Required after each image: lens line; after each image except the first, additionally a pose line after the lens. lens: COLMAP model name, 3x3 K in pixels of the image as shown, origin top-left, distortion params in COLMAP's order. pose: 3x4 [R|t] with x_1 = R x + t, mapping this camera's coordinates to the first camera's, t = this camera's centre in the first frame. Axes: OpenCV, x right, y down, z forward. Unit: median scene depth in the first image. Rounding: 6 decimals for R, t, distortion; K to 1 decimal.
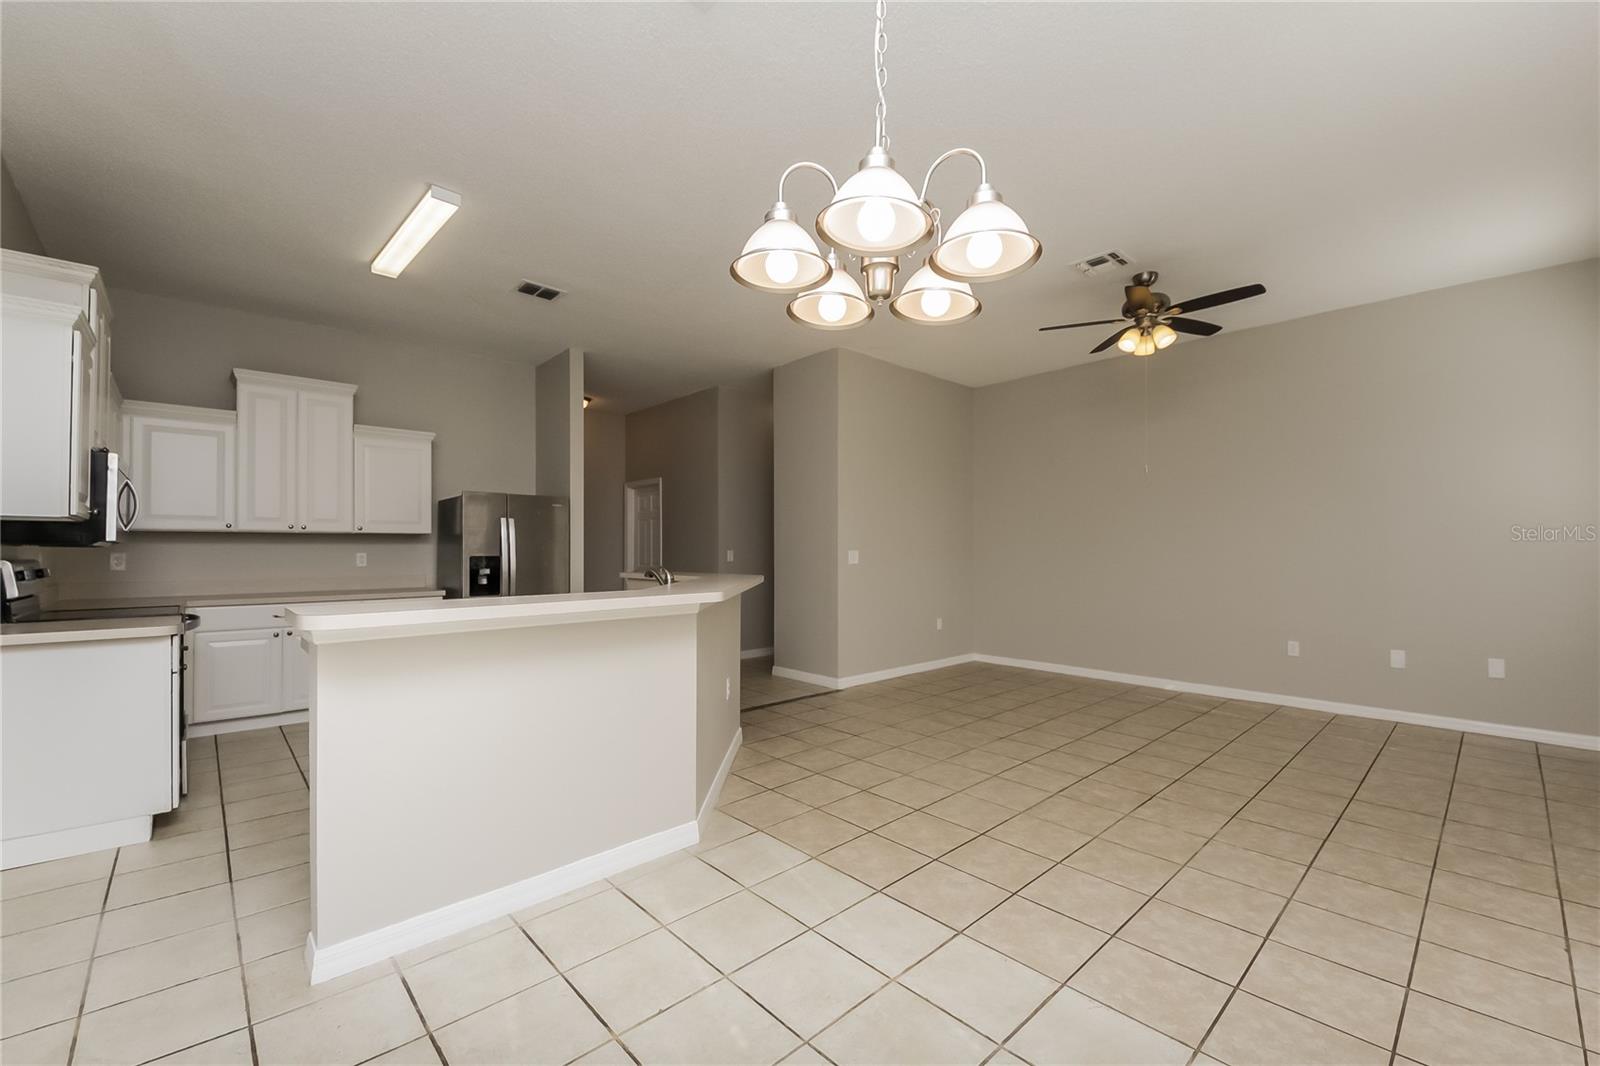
lens RADIAL K [[655.6, 0, 802.2], [0, 655.6, 534.9], [0, 0, 1]] dist [-0.016515, -0.000656]
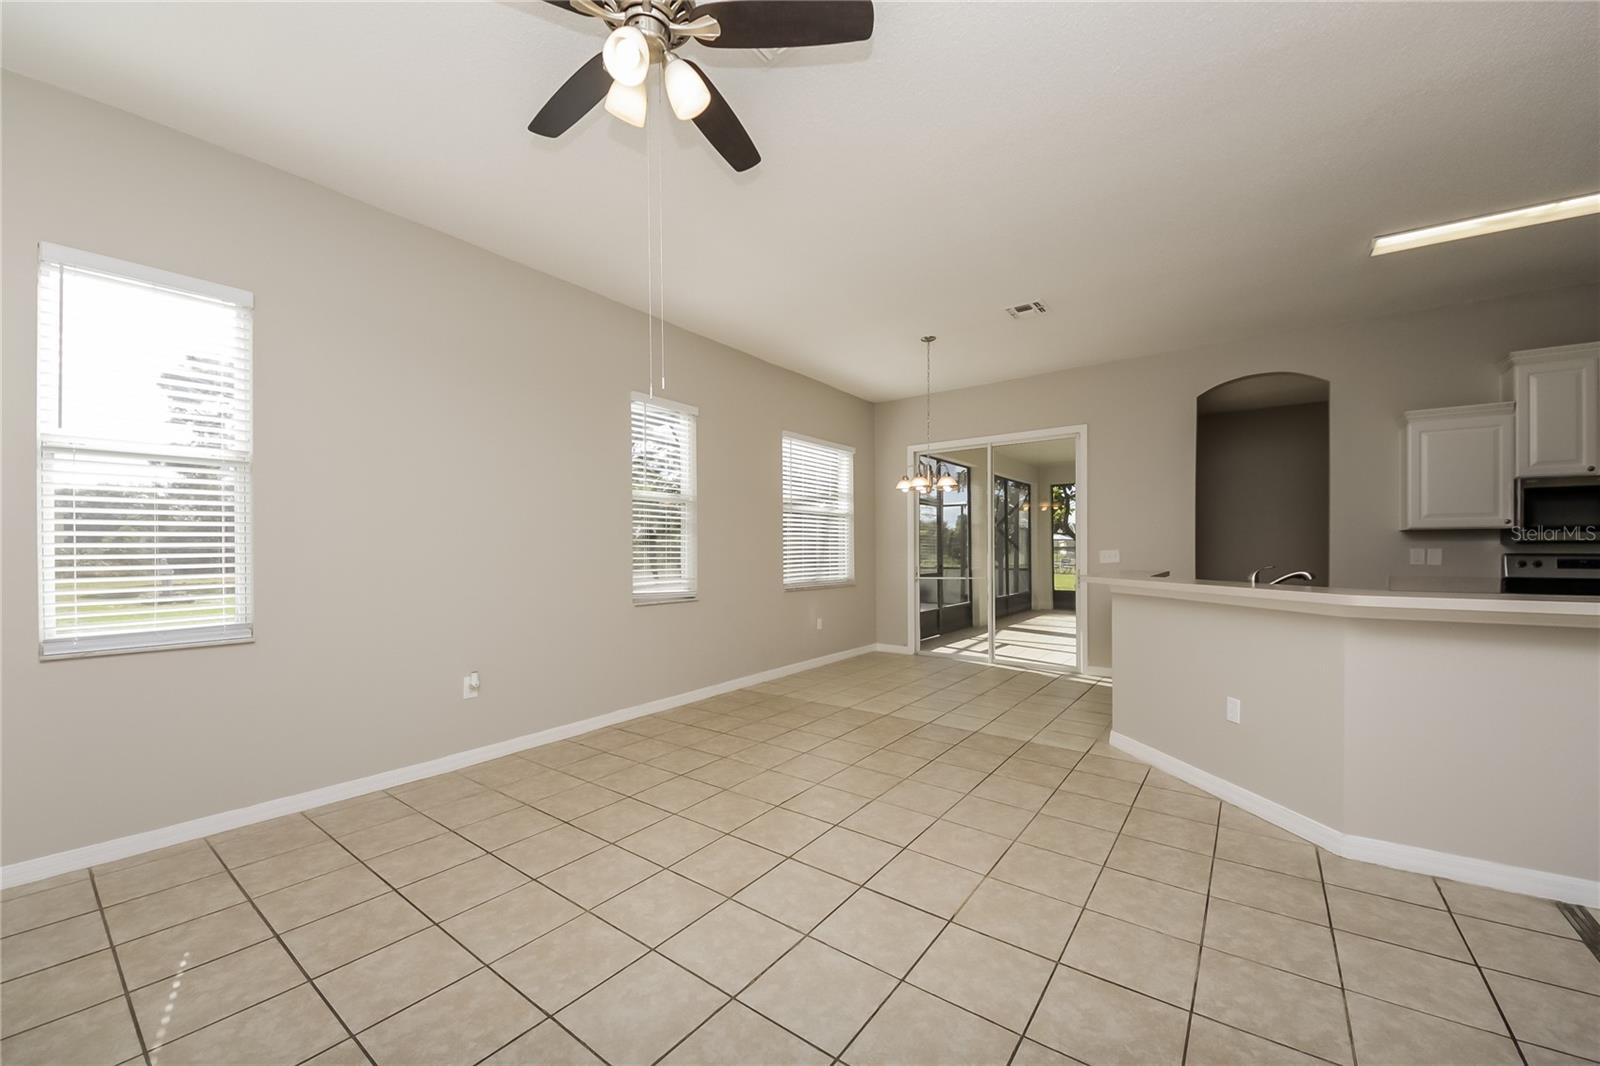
lens RADIAL K [[608.9, 0, 800.3], [0, 608.9, 541.2], [0, 0, 1]] dist [-0.014337, -0.000676]
pose [[-0.984476, 0.015384, -0.174844, 0.715542], [0.020108, 0.999478, -0.025278, 0.030017], [0.174364, -0.028401, -0.984272, 2.081566]]
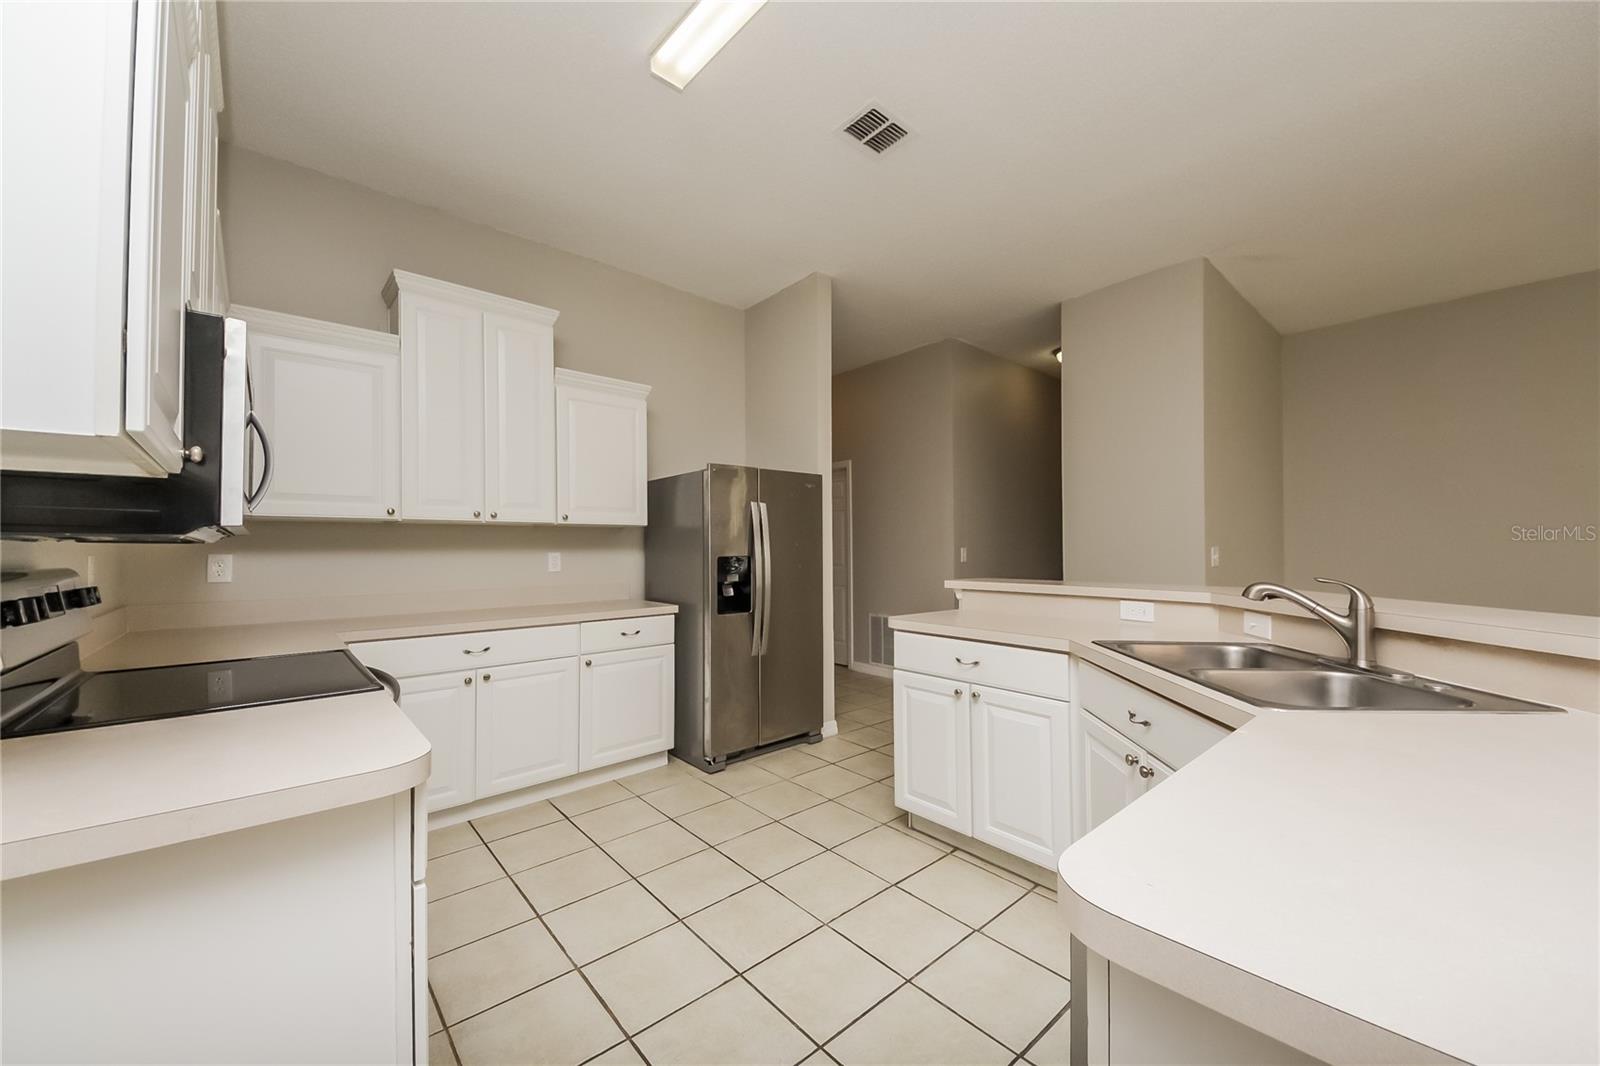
lens RADIAL K [[608.9, 0, 797.8], [0, 608.9, 540.1], [0, 0, 1]] dist [-0.014337, -0.000676]
pose [[0.999321, -0.006772, -0.036216, -0.454577], [0.007051, 0.999946, 0.007599, 0.012224], [0.036162, -0.007849, 0.999315, 0.407336]]
